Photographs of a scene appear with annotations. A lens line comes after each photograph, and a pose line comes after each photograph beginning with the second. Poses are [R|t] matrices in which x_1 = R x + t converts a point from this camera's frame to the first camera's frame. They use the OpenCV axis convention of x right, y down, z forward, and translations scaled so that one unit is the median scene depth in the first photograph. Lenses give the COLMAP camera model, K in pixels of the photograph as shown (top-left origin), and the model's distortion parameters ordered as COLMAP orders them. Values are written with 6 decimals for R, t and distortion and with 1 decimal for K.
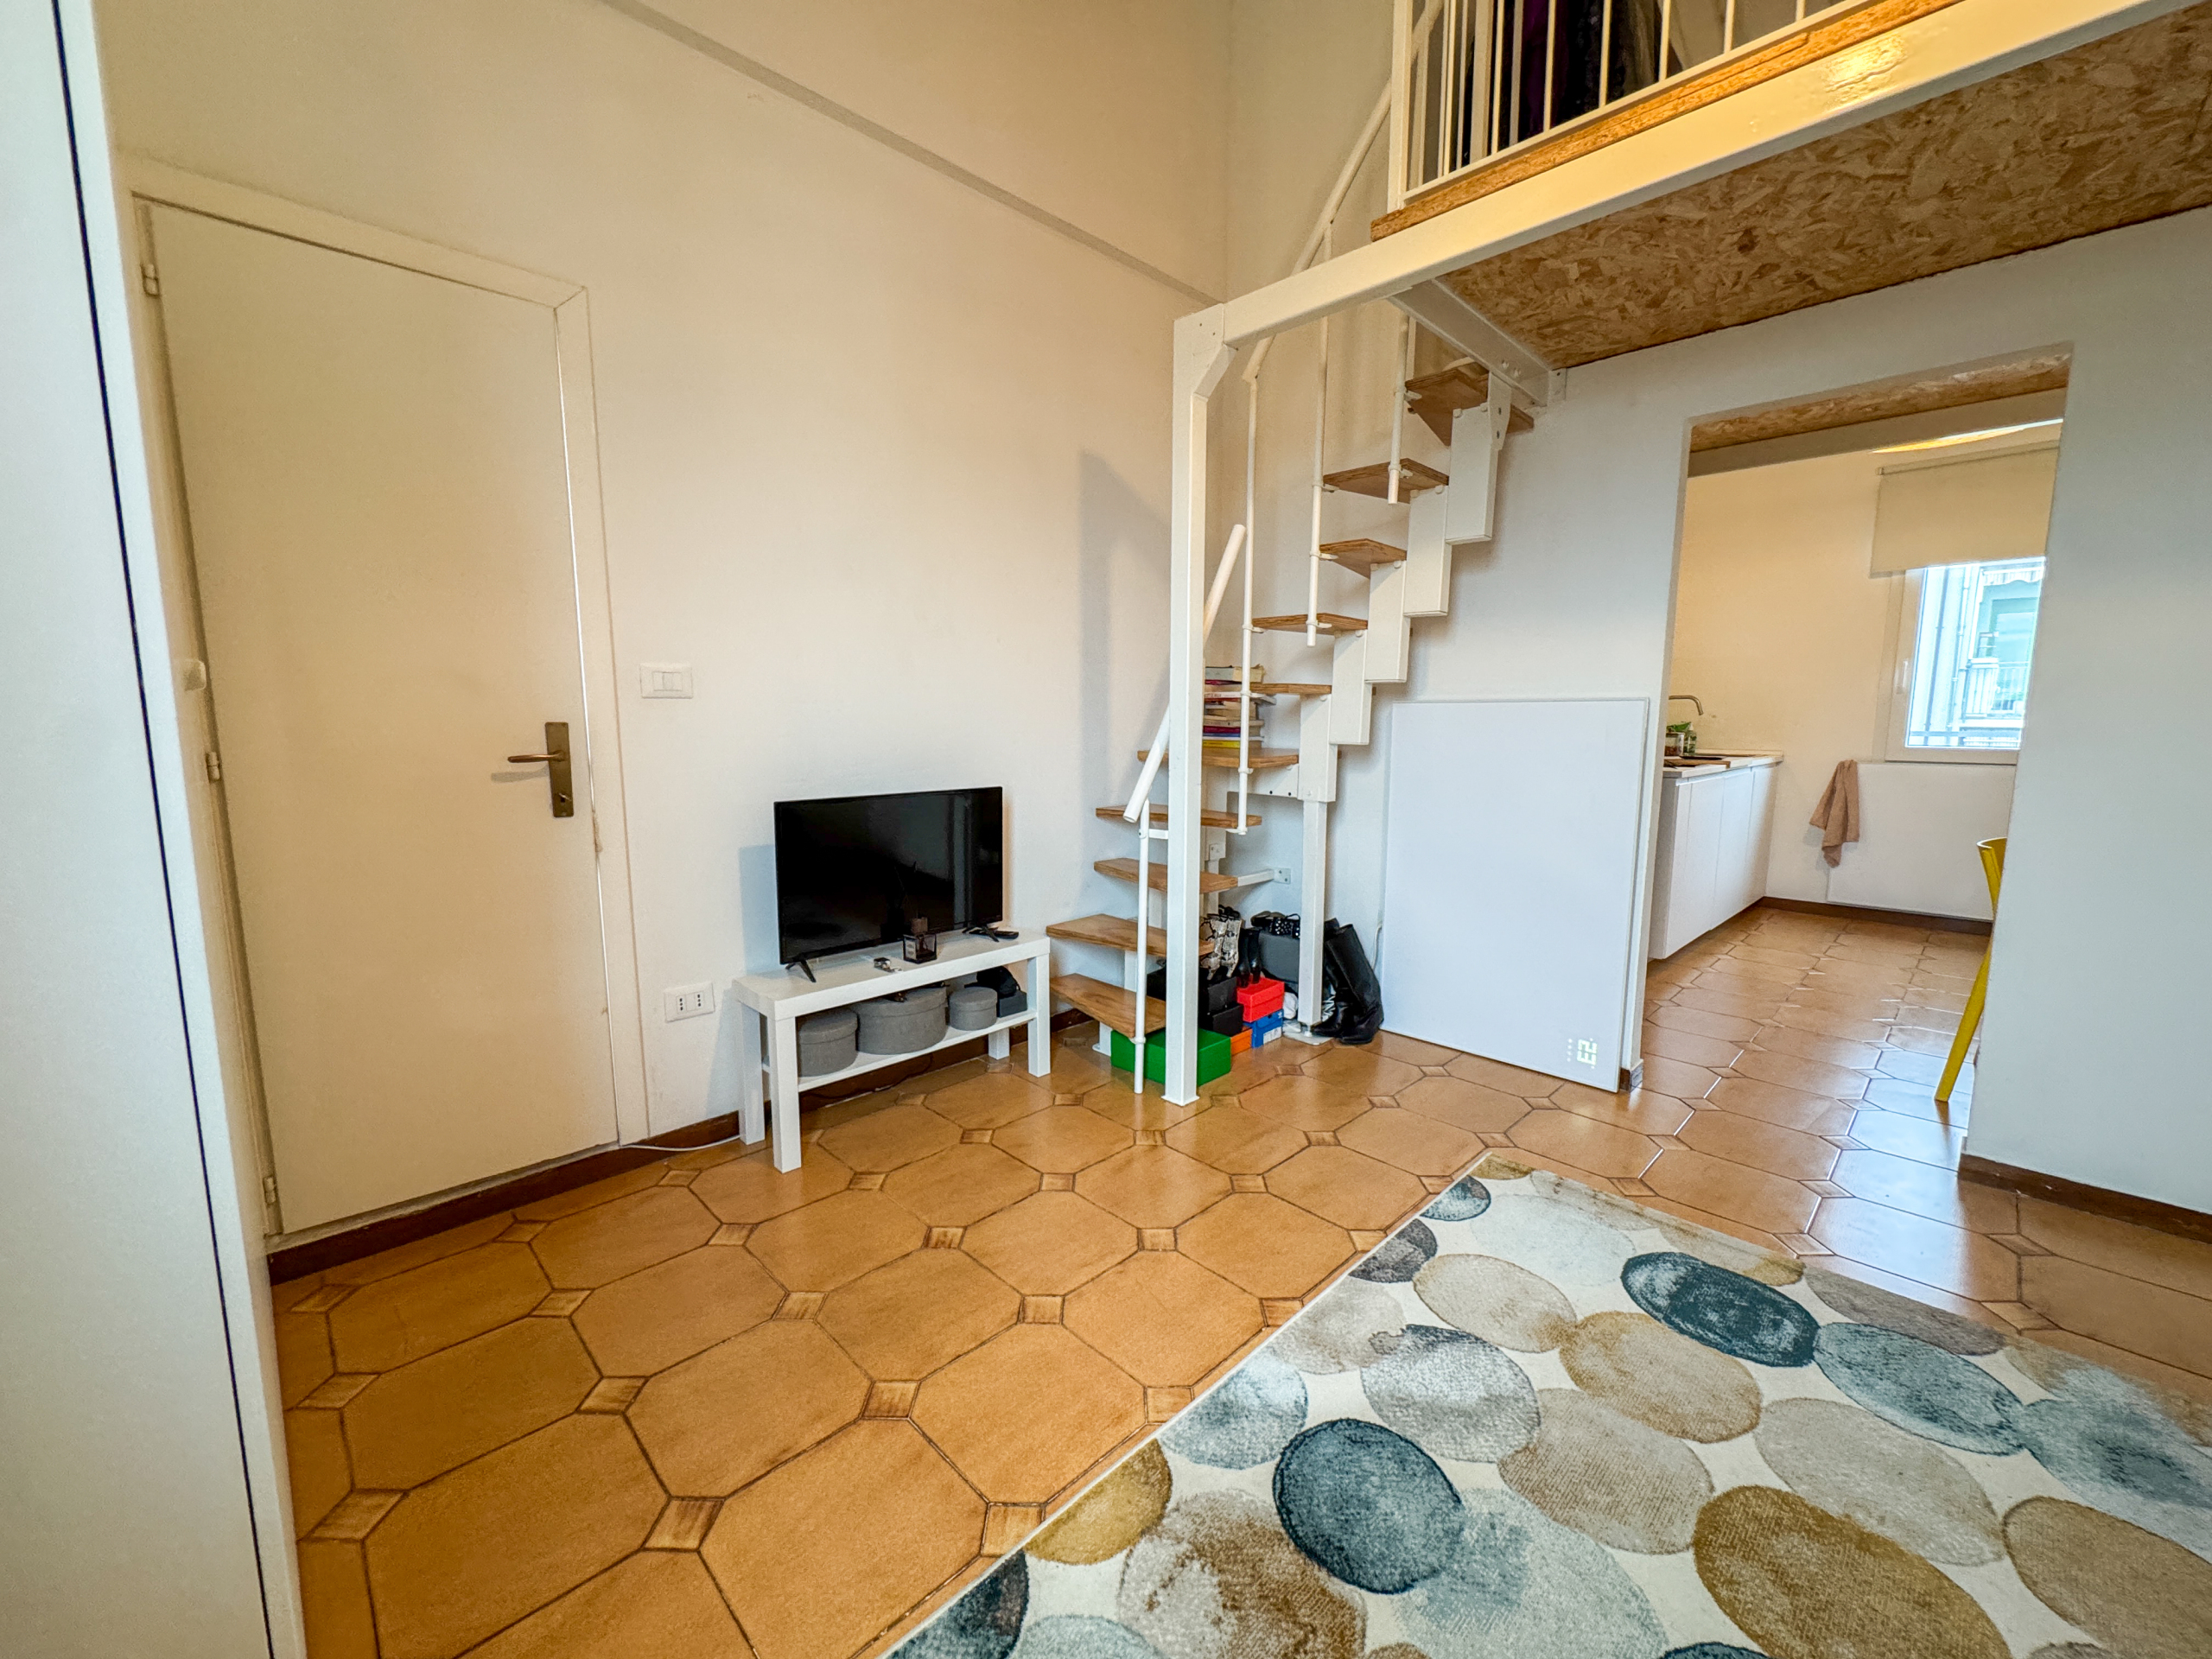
lens RADIAL K [[885.9, 0, 1103.8], [0, 885.9, 833.2], [0, 0, 1]] dist [-0.003689, 0.000289]
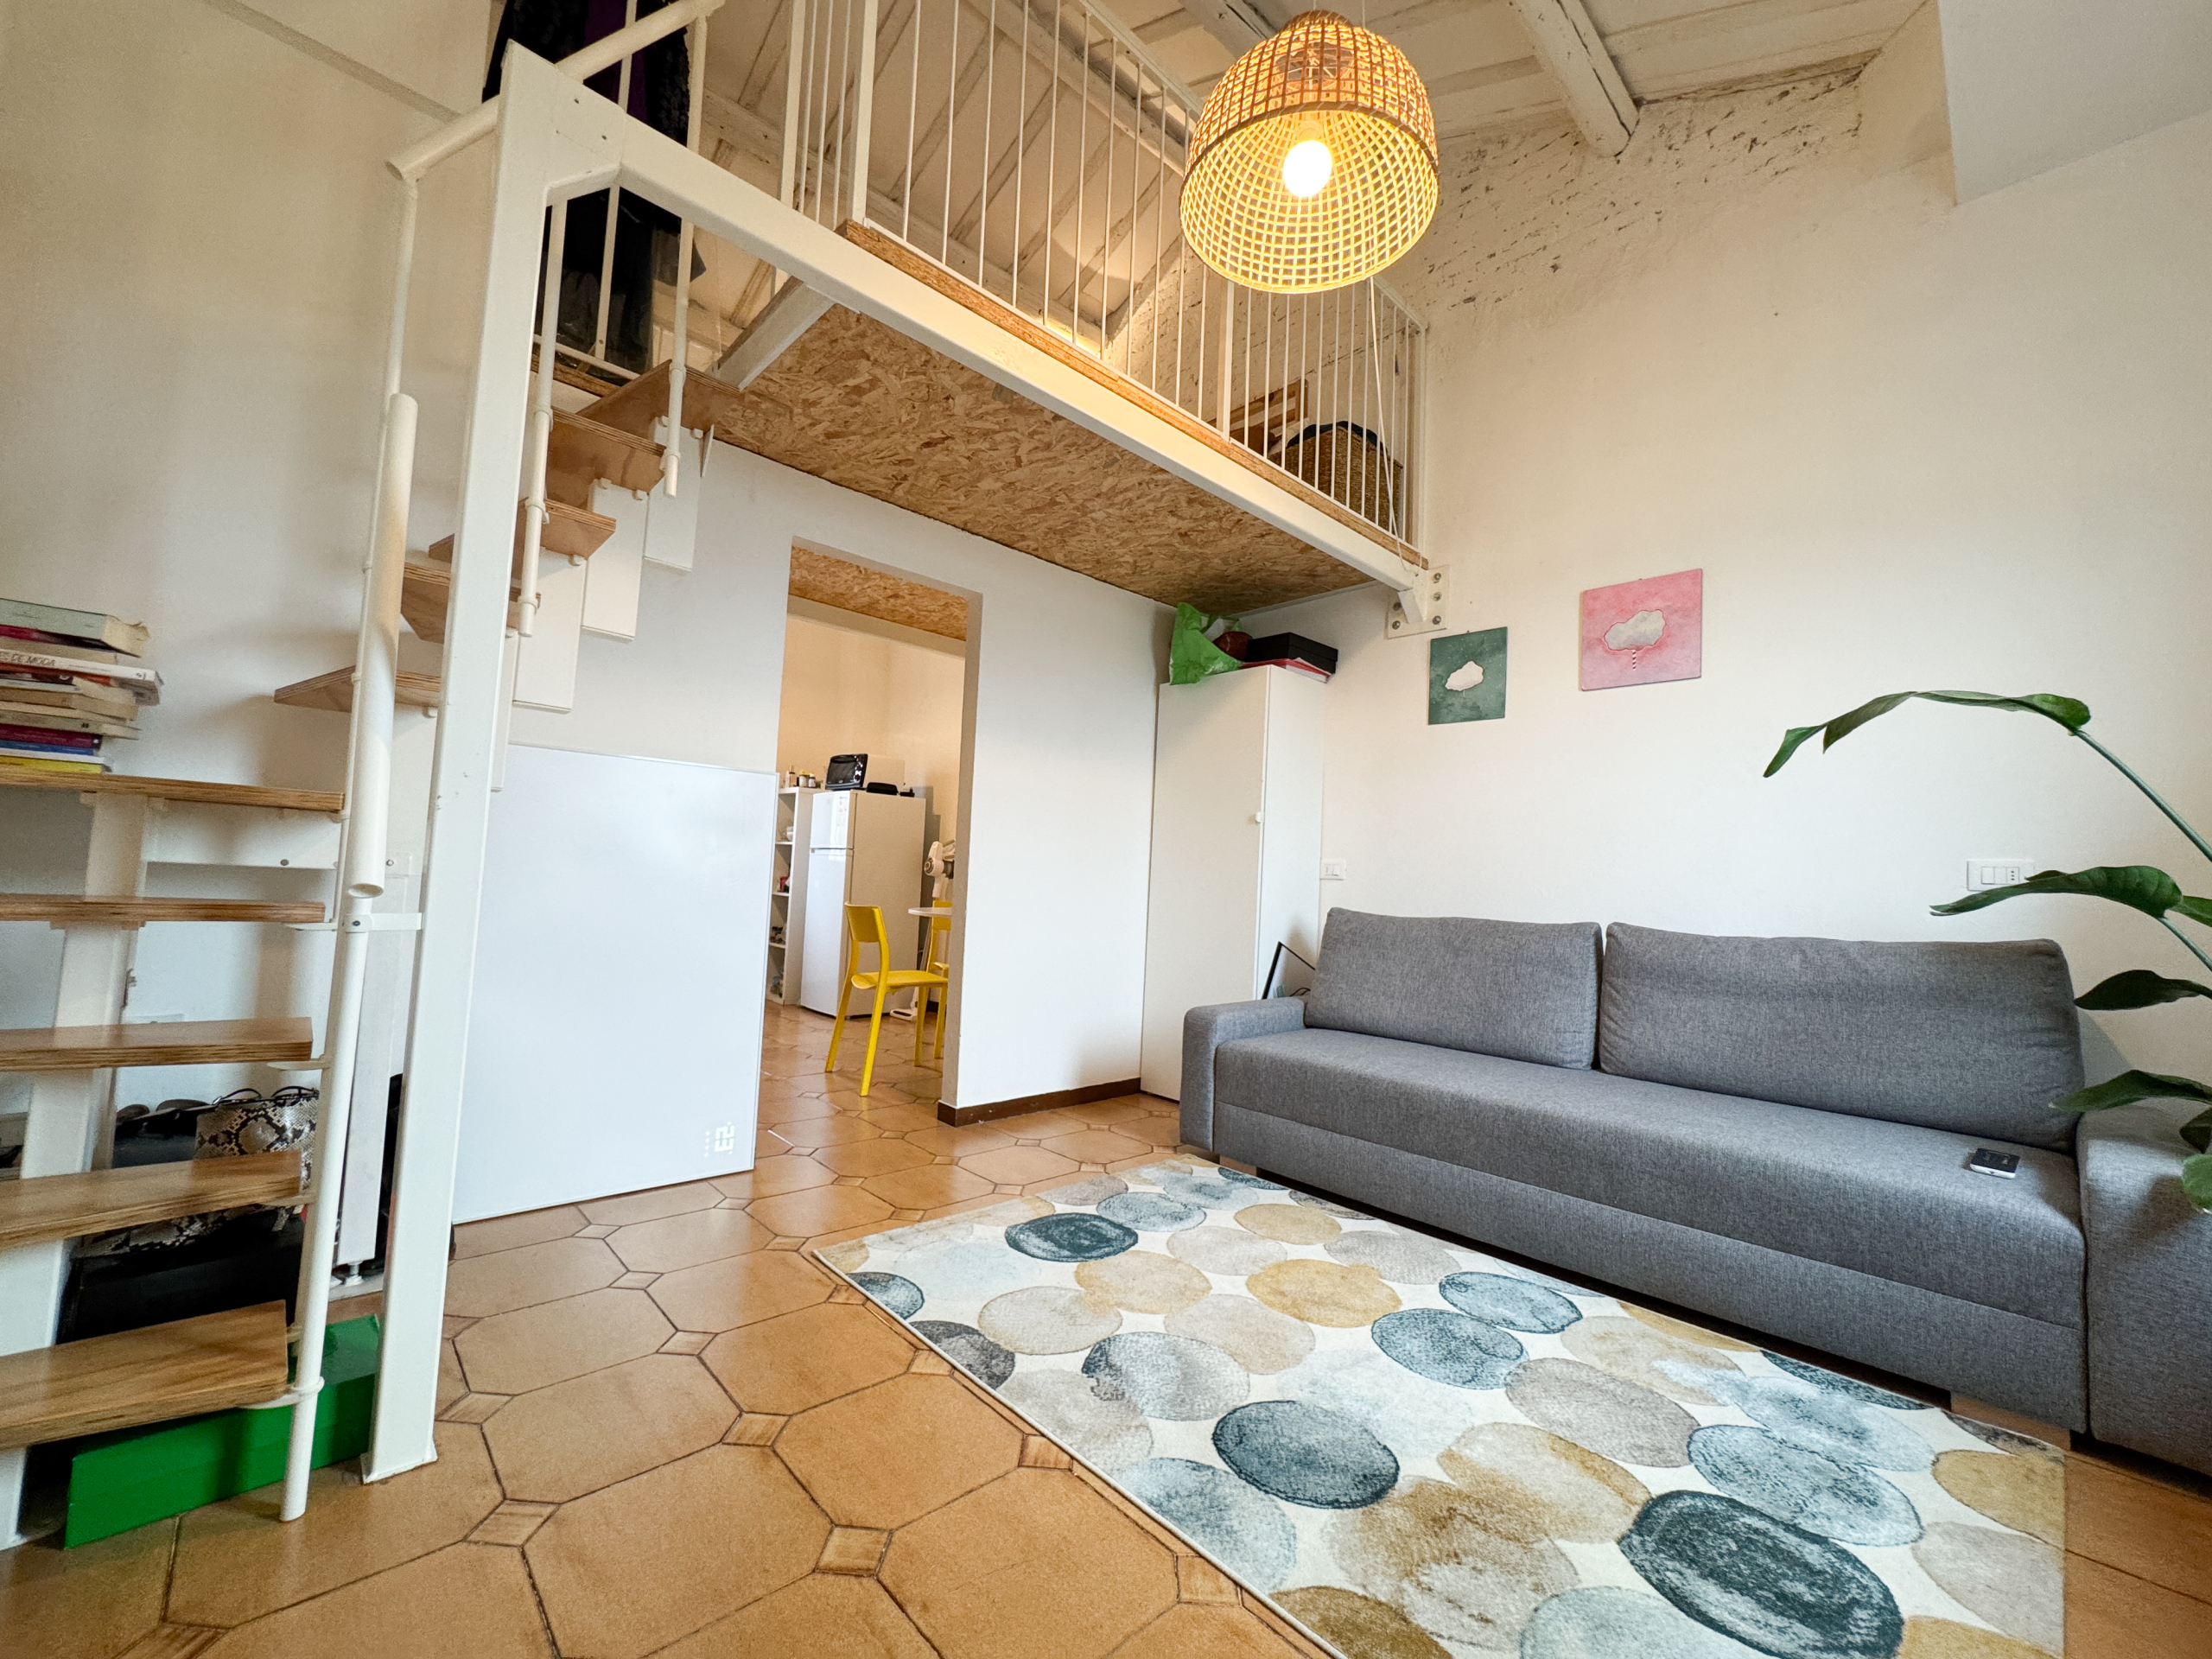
lens RADIAL K [[885.9, 0, 1106.3], [0, 885.9, 832.0], [0, 0, 1]] dist [-0.003689, 0.000289]
pose [[0.020806, 0.059672, 0.998001, -0.669249], [0.084625, 0.994530, -0.061228, 0.024296], [-0.996196, 0.085730, 0.015643, 0.909298]]
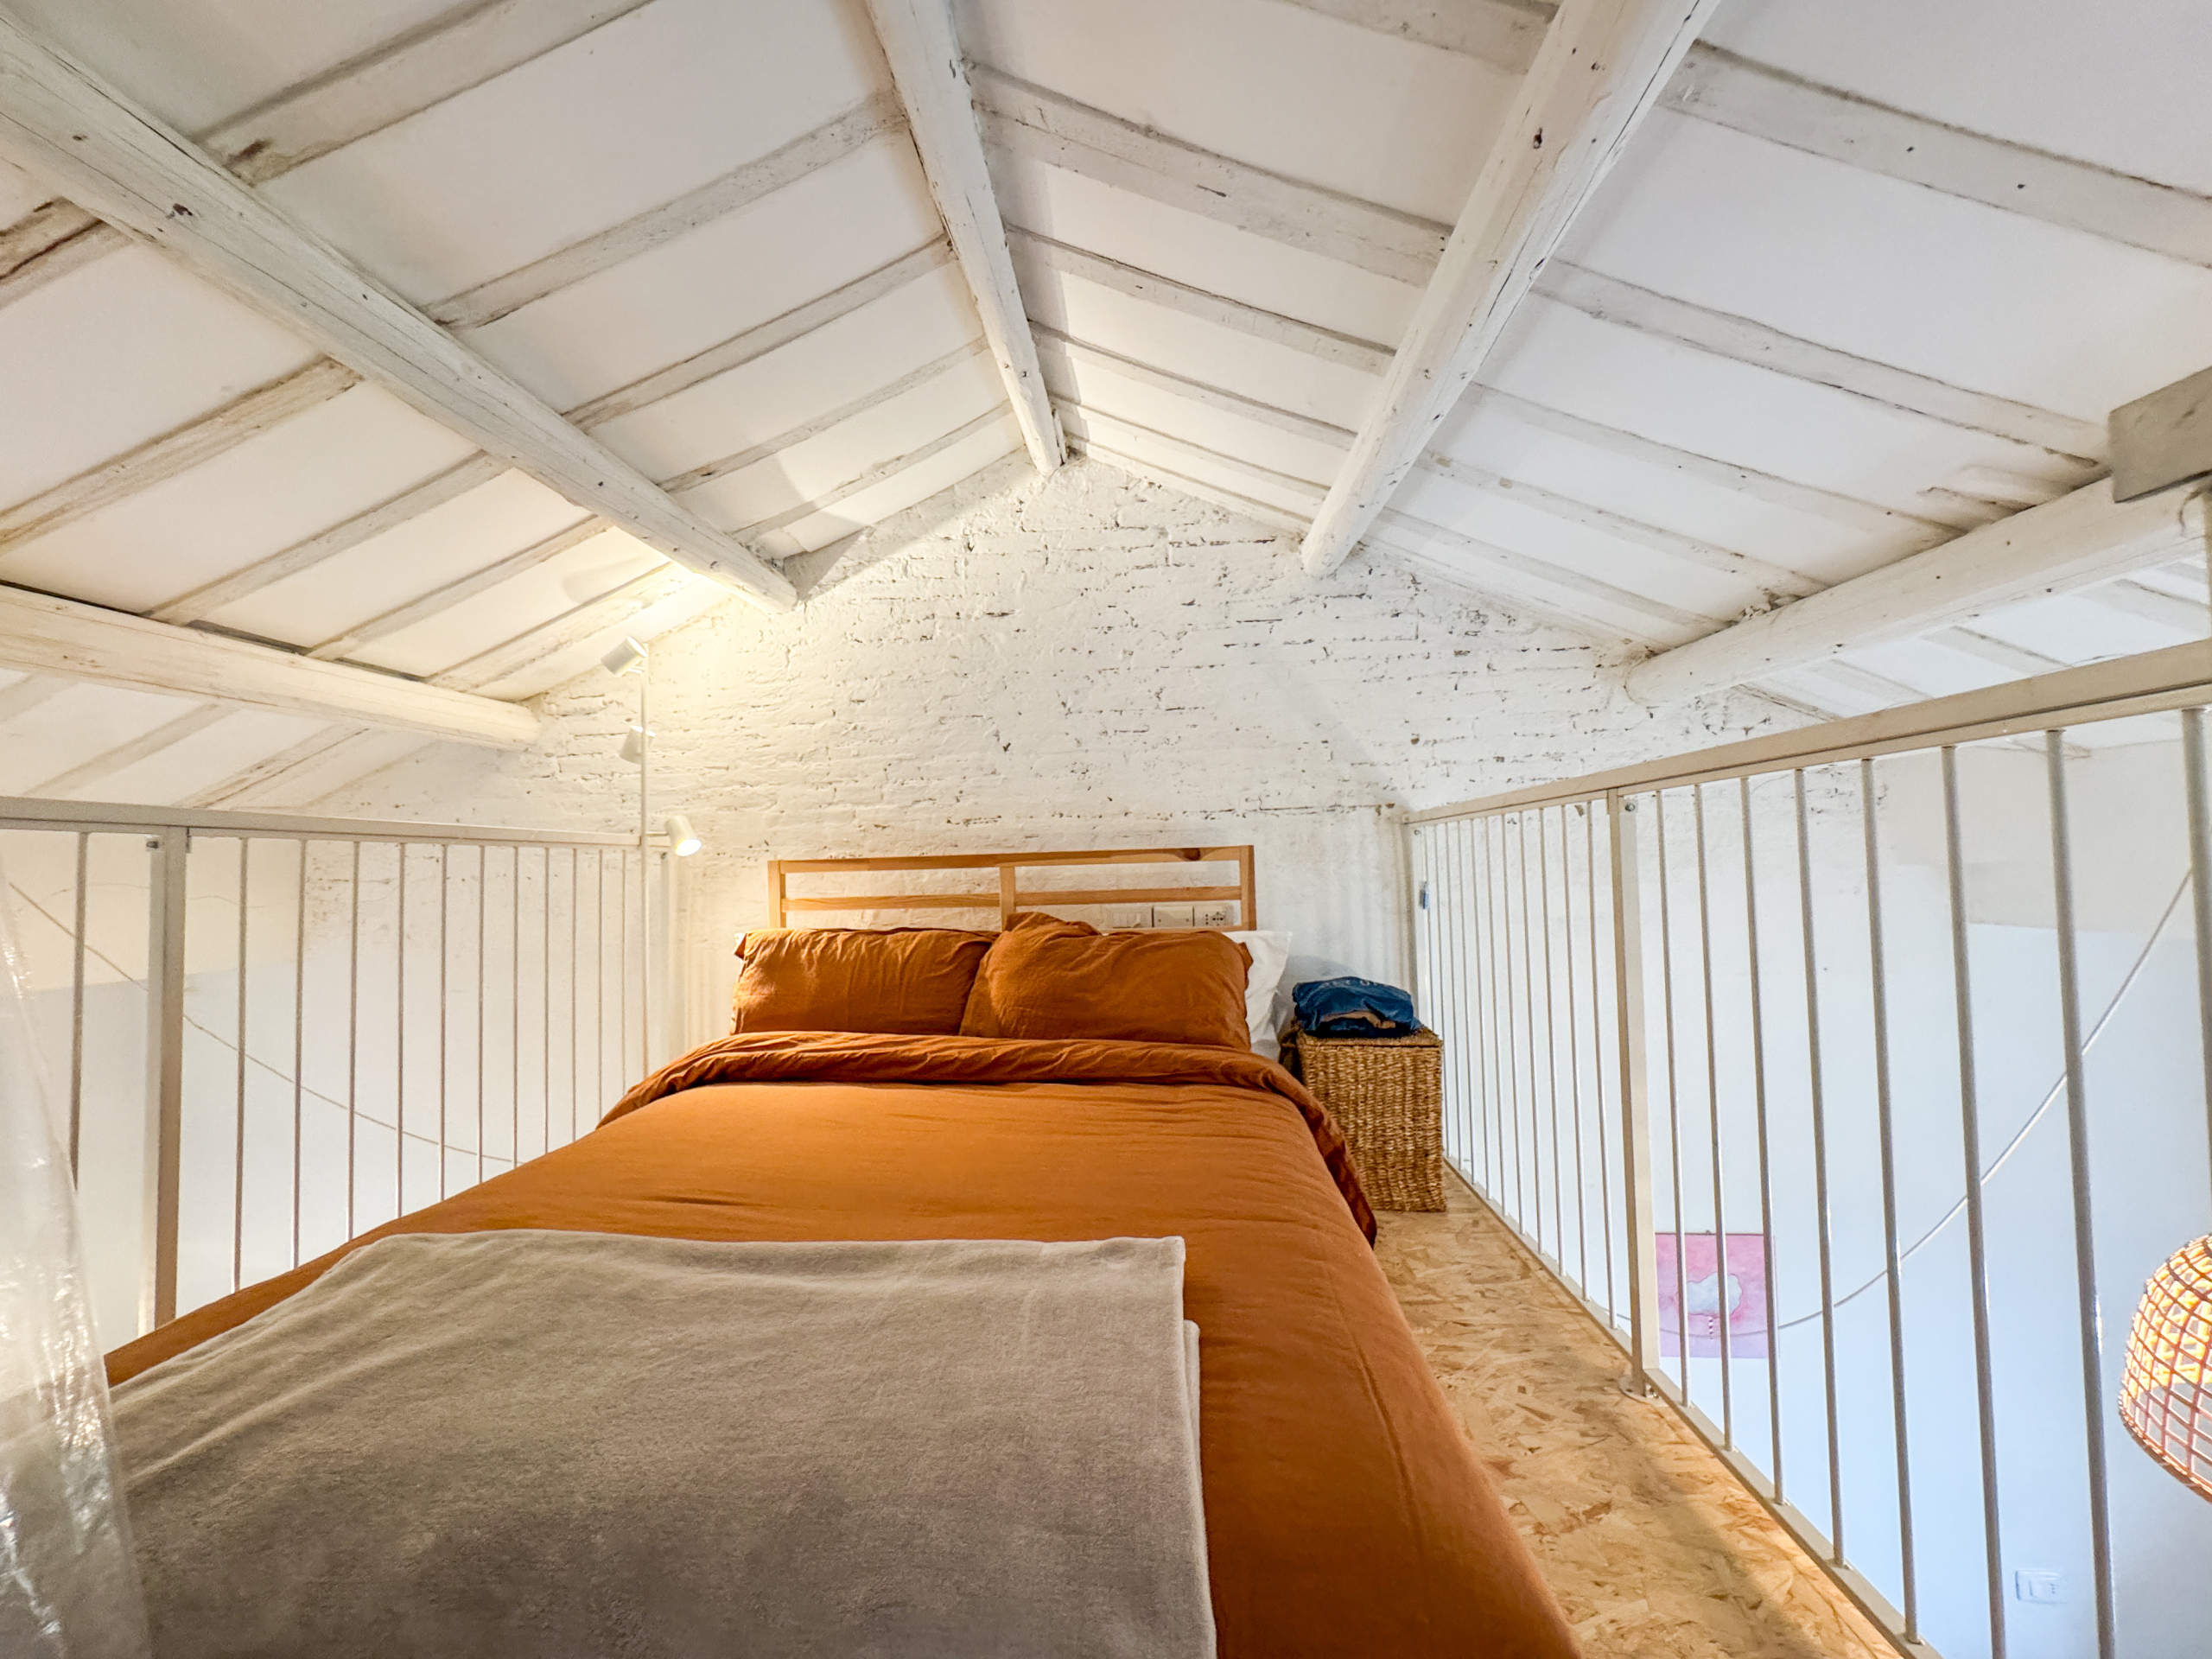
lens RADIAL K [[885.9, 0, 1102.8], [0, 885.9, 824.8], [0, 0, 1]] dist [-0.003689, 0.000289]
pose [[-0.659152, 0.049100, 0.750405, 0.590677], [0.120784, 0.991823, 0.041200, -1.389265], [-0.742246, 0.117794, -0.659693, 1.542692]]
